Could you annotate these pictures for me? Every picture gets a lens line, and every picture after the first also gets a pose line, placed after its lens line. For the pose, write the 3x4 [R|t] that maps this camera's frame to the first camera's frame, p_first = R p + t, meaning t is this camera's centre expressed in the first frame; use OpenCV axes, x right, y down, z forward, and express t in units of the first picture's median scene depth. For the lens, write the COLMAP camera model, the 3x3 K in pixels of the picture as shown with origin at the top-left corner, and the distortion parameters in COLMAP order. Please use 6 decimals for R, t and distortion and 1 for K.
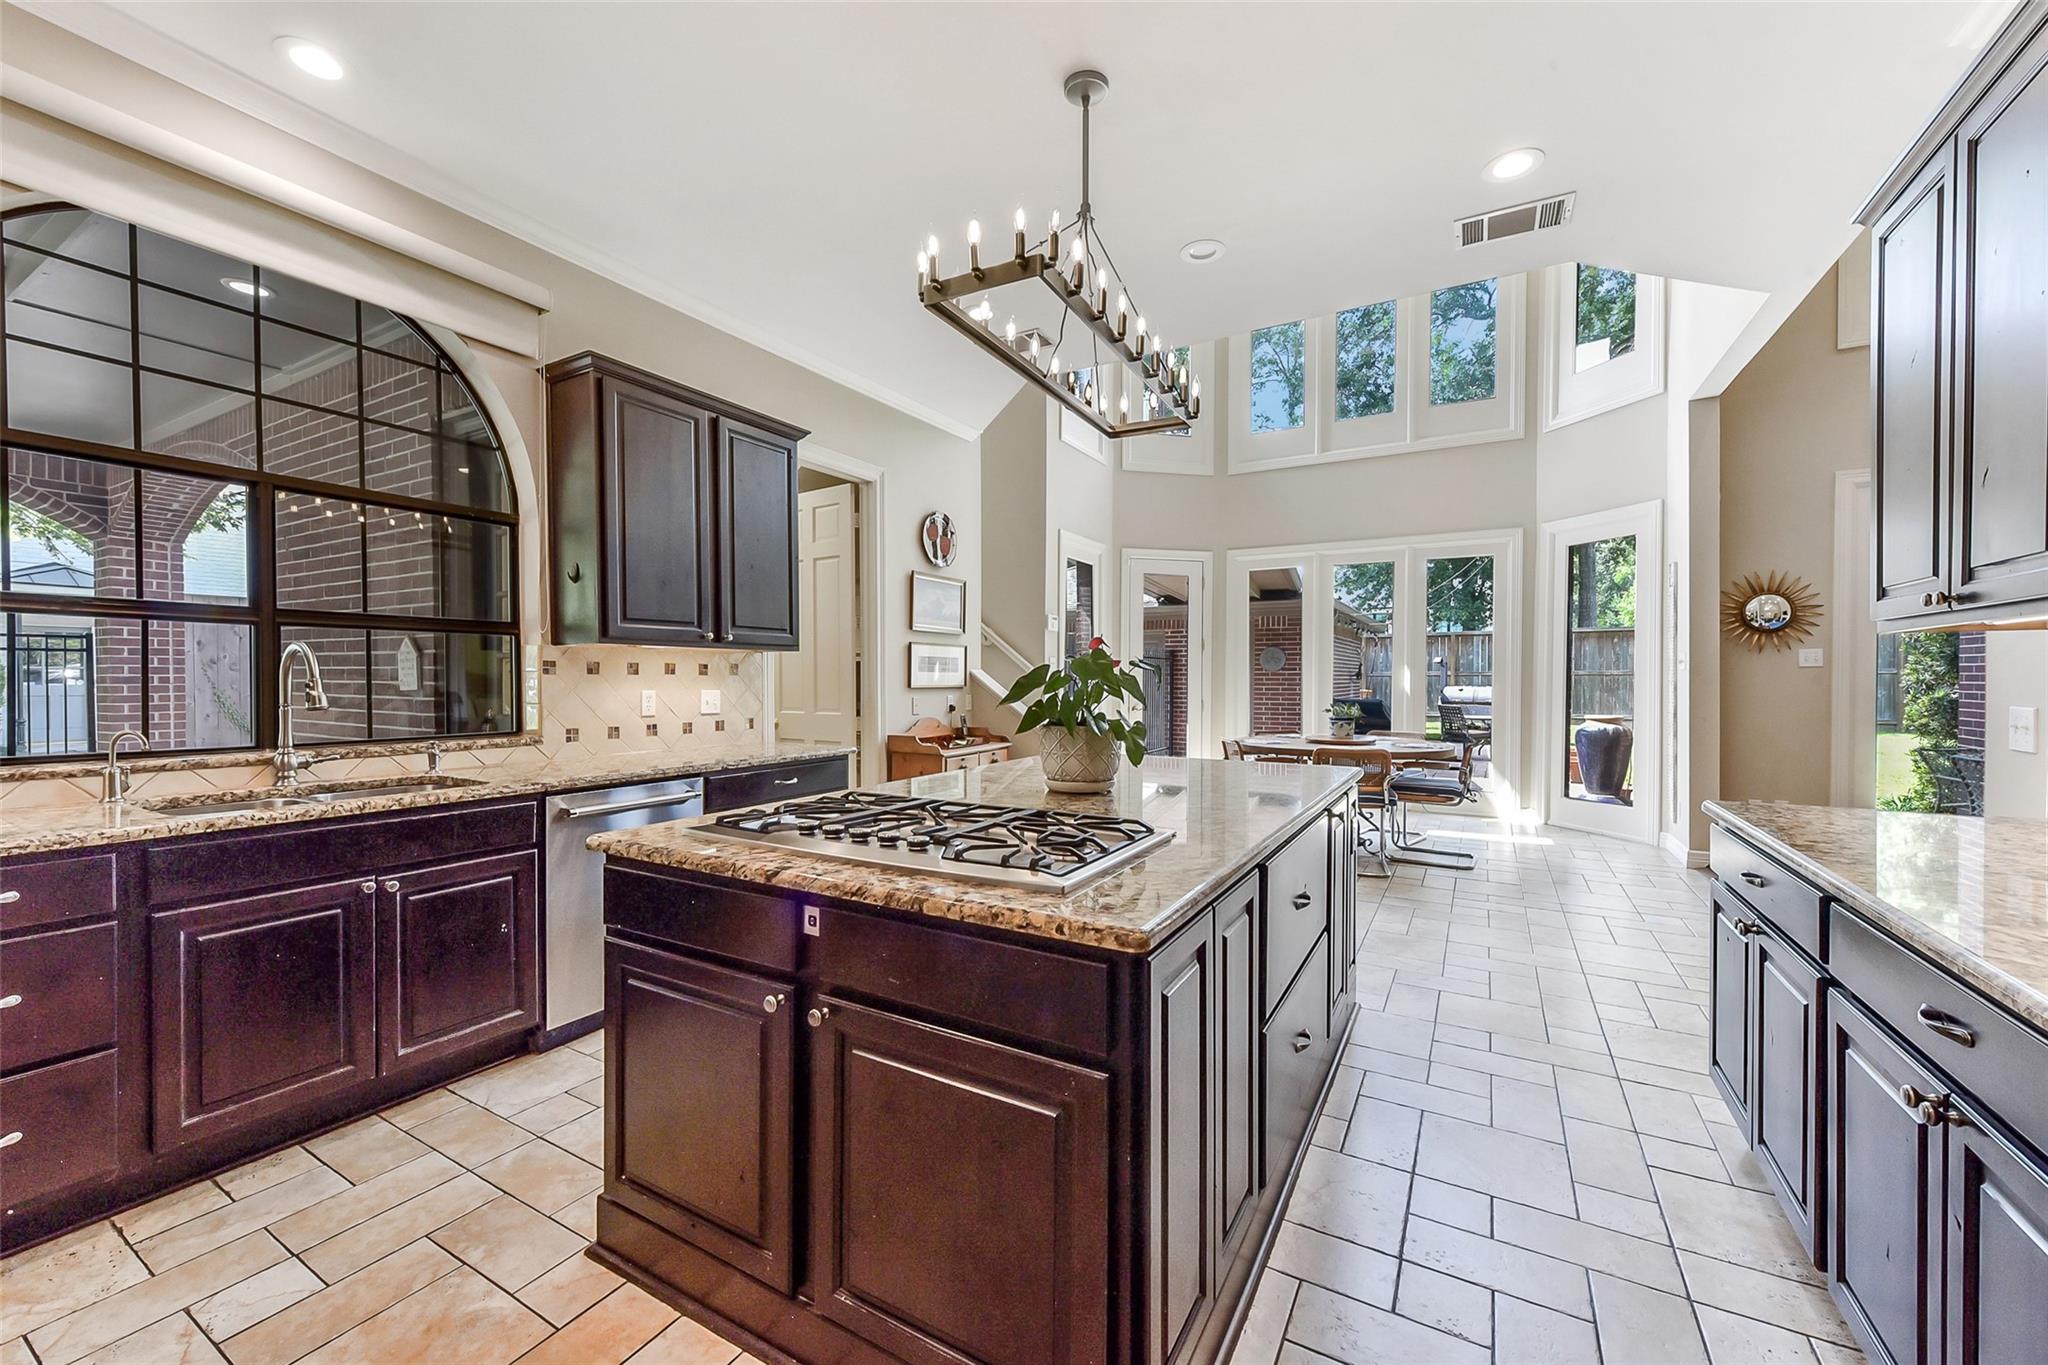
lens RADIAL K [[809.2, 0, 1019.1], [0, 809.2, 686.5], [0, 0, 1]] dist [0.006993, -0.000348]
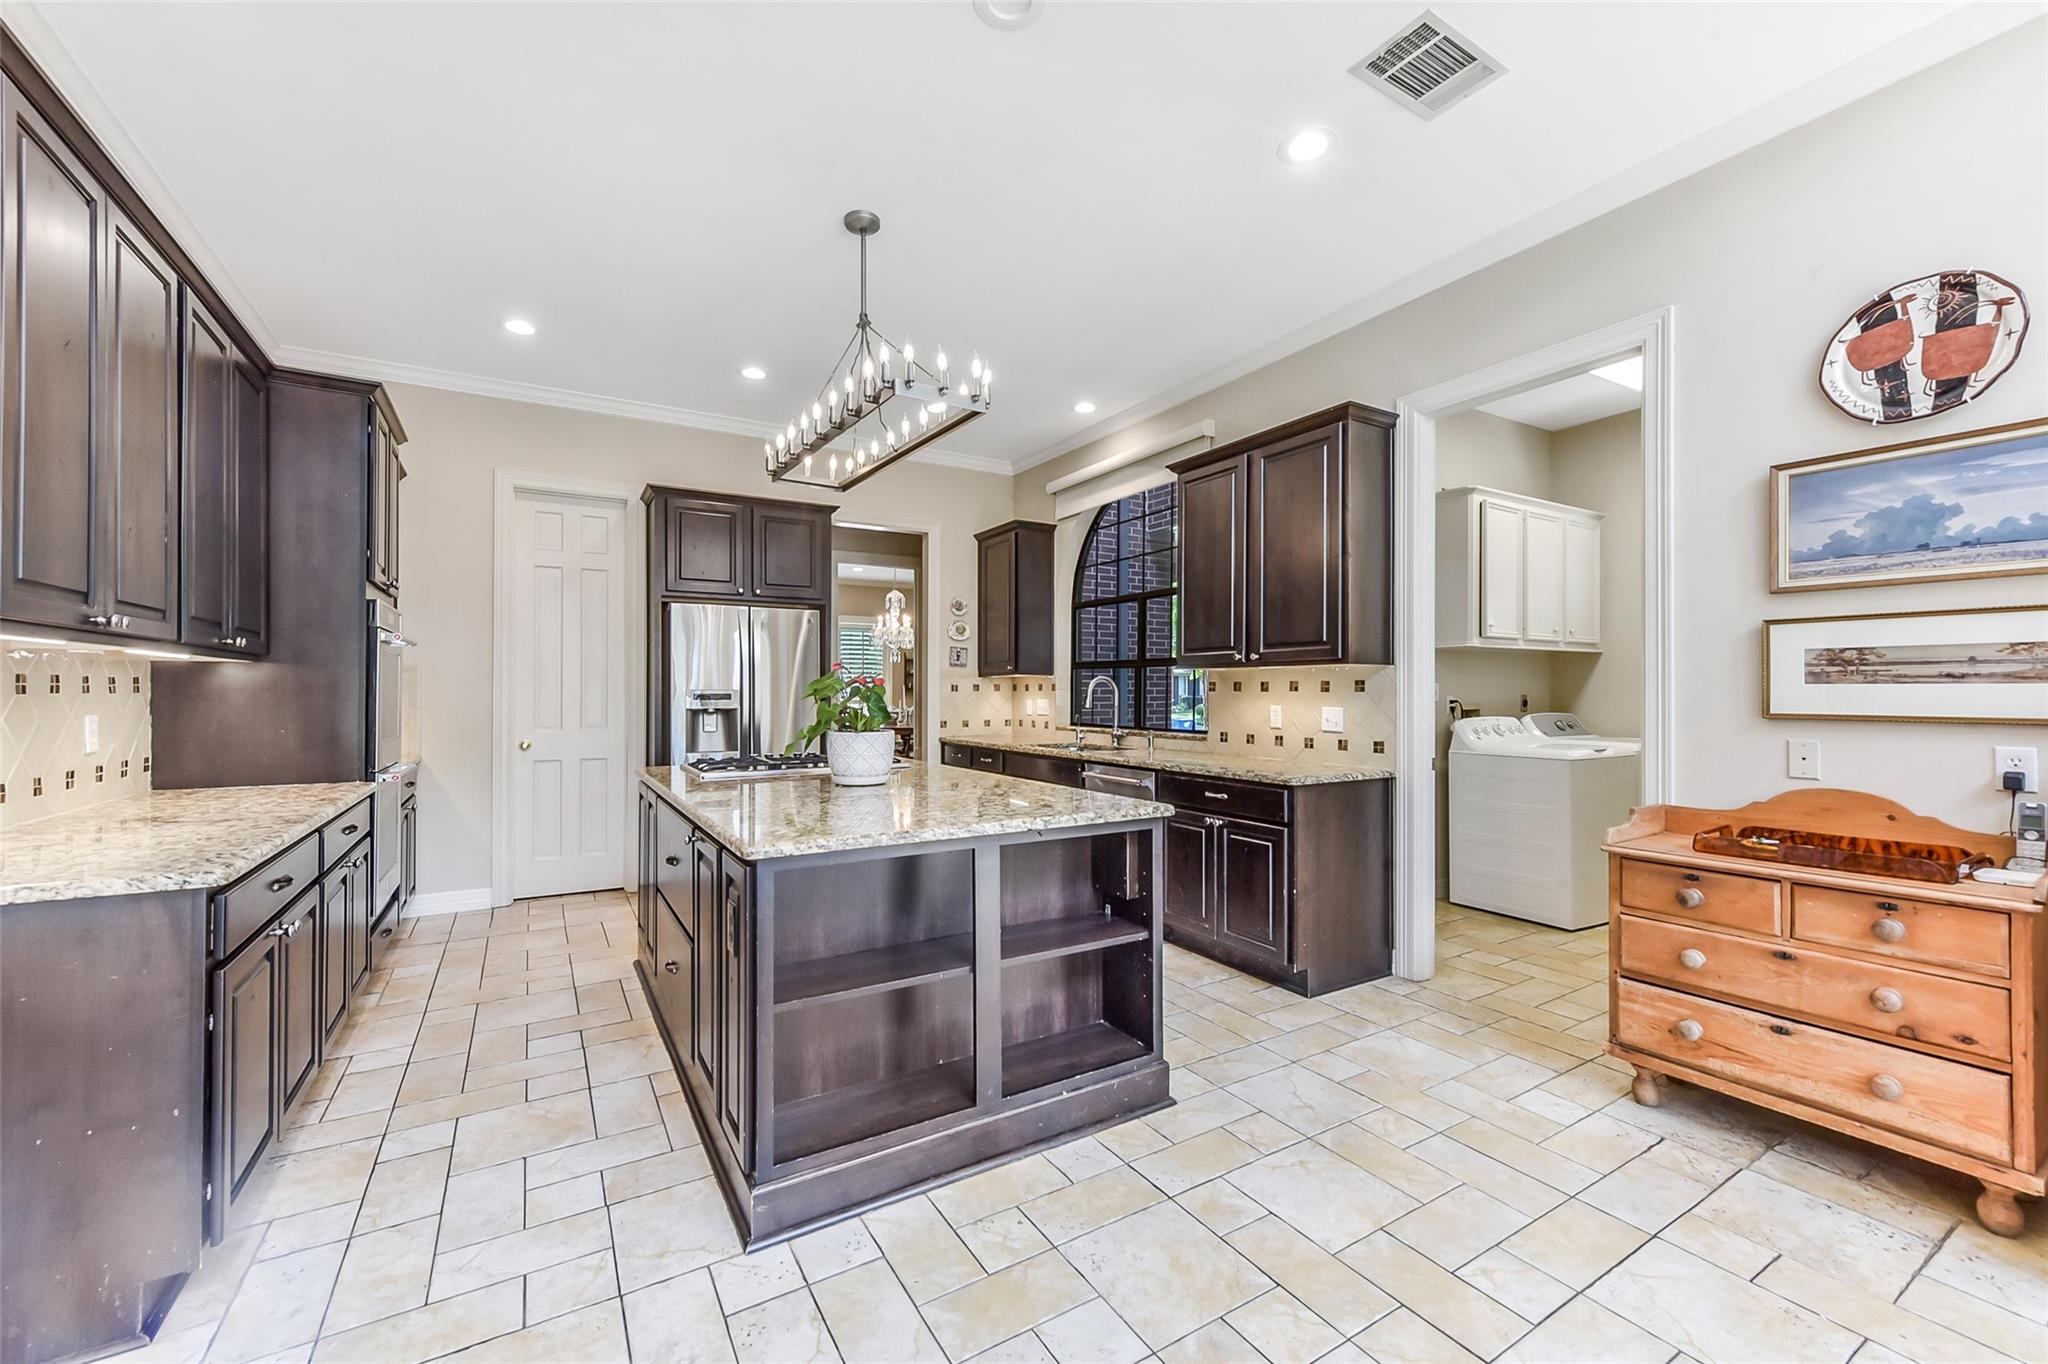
lens RADIAL K [[809.2, 0, 1019.1], [0, 809.2, 686.0], [0, 0, 1]] dist [0.006993, -0.000348]
pose [[-0.485390, -0.006099, -0.874277, 0.637759], [-0.009941, 0.999950, -0.001457, -0.015640], [0.874241, 0.007984, -0.485426, 1.106902]]
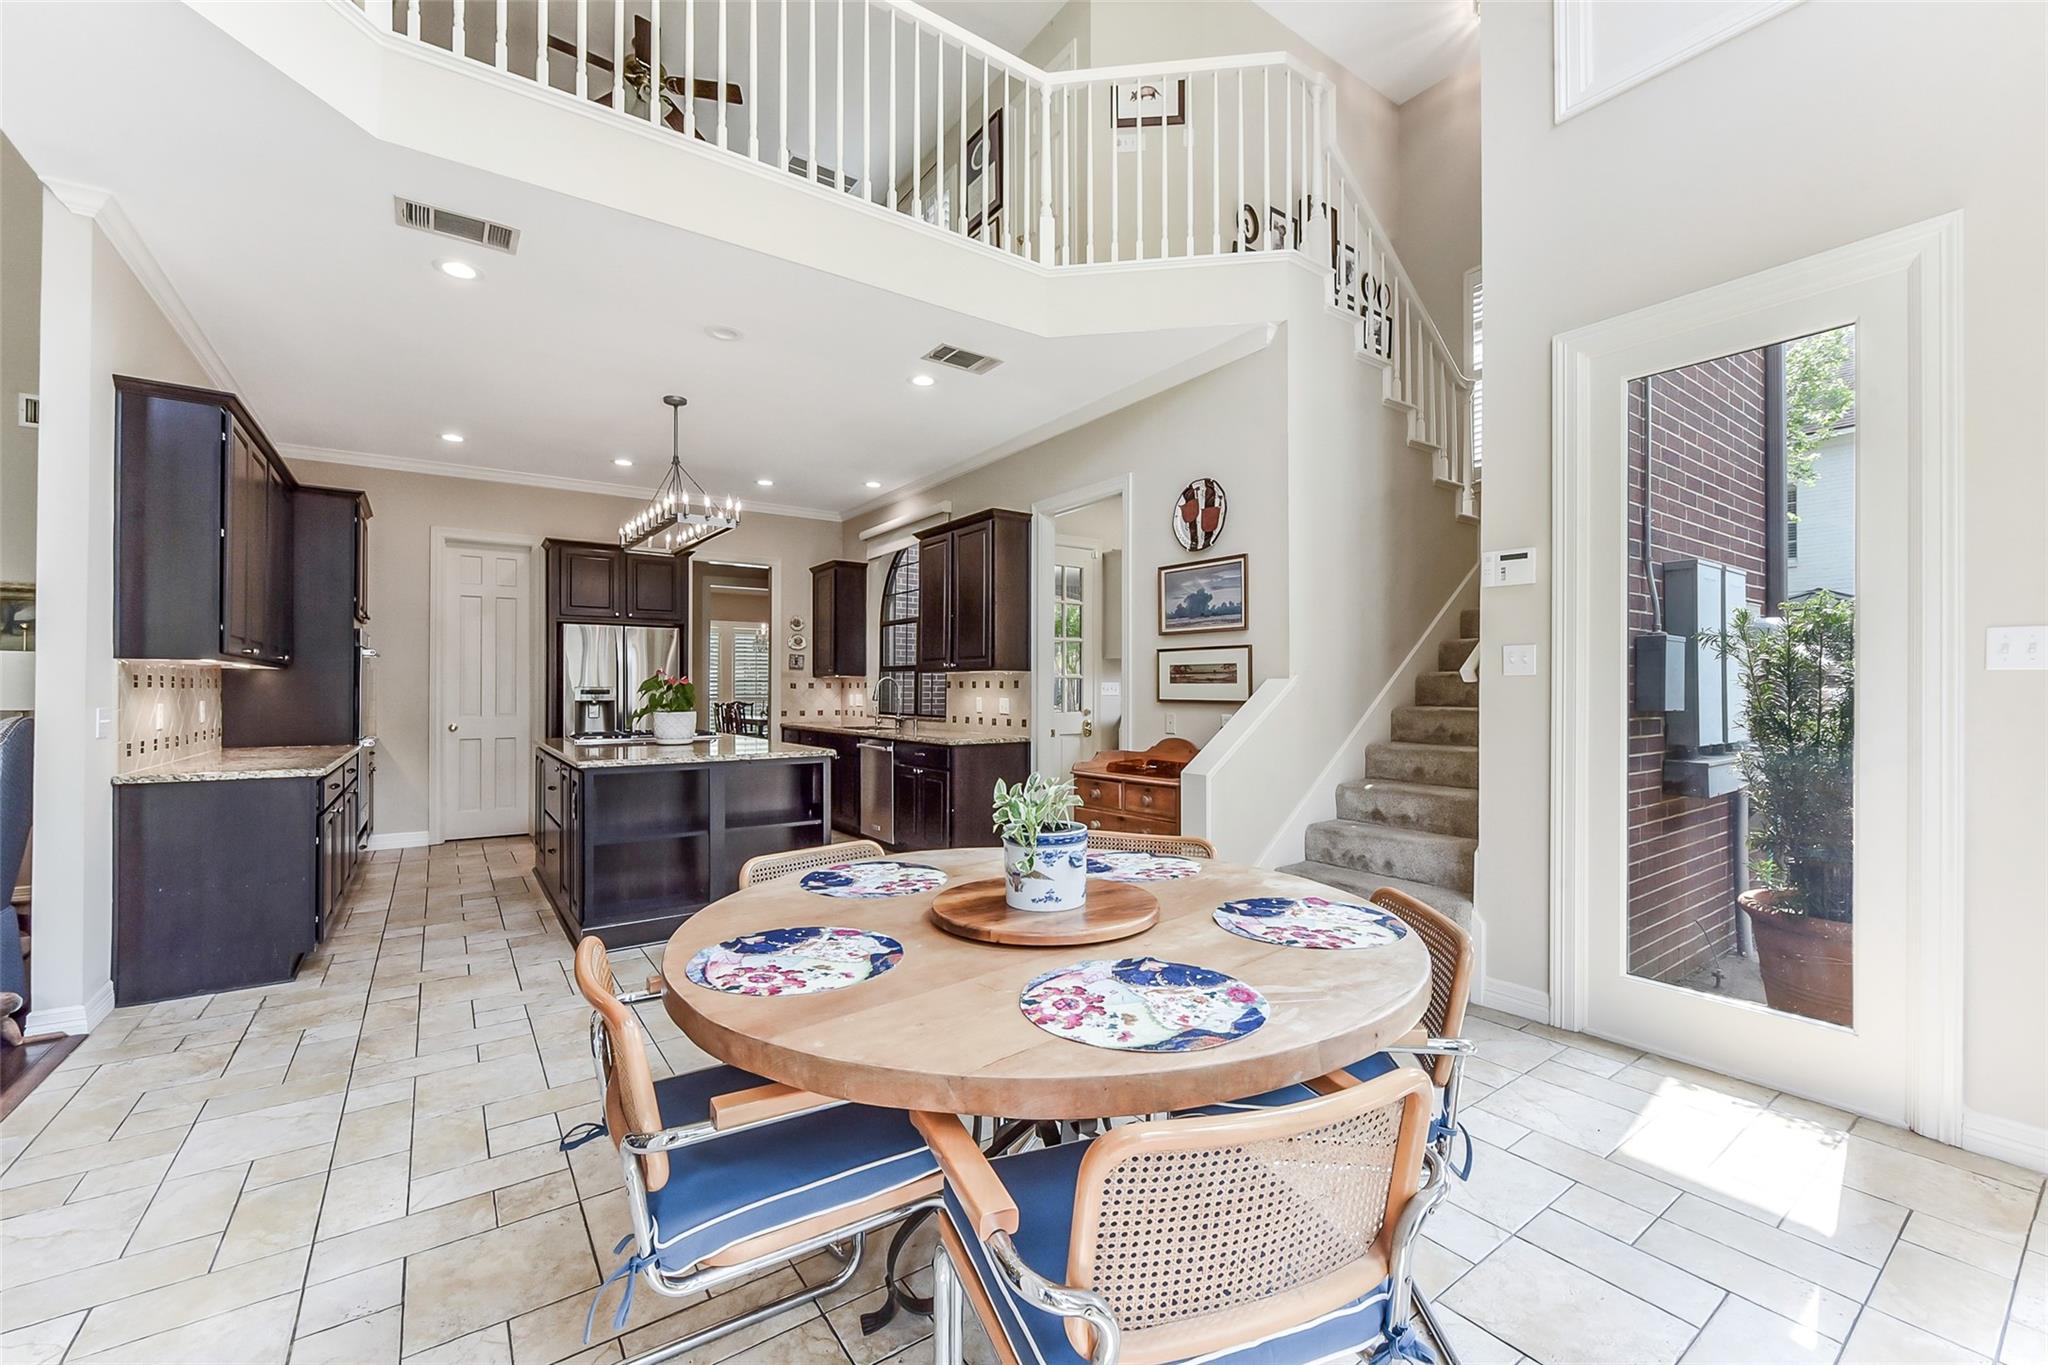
lens RADIAL K [[816.3, 0, 1016.4], [0, 816.3, 686.0], [0, 0, 1]] dist [-0.001084, -0.000297]
pose [[-0.421809, -0.004348, -0.906674, 0.954771], [-0.010758, 0.999942, 0.000210, -0.018502], [0.906621, 0.009843, -0.421831, 1.606591]]
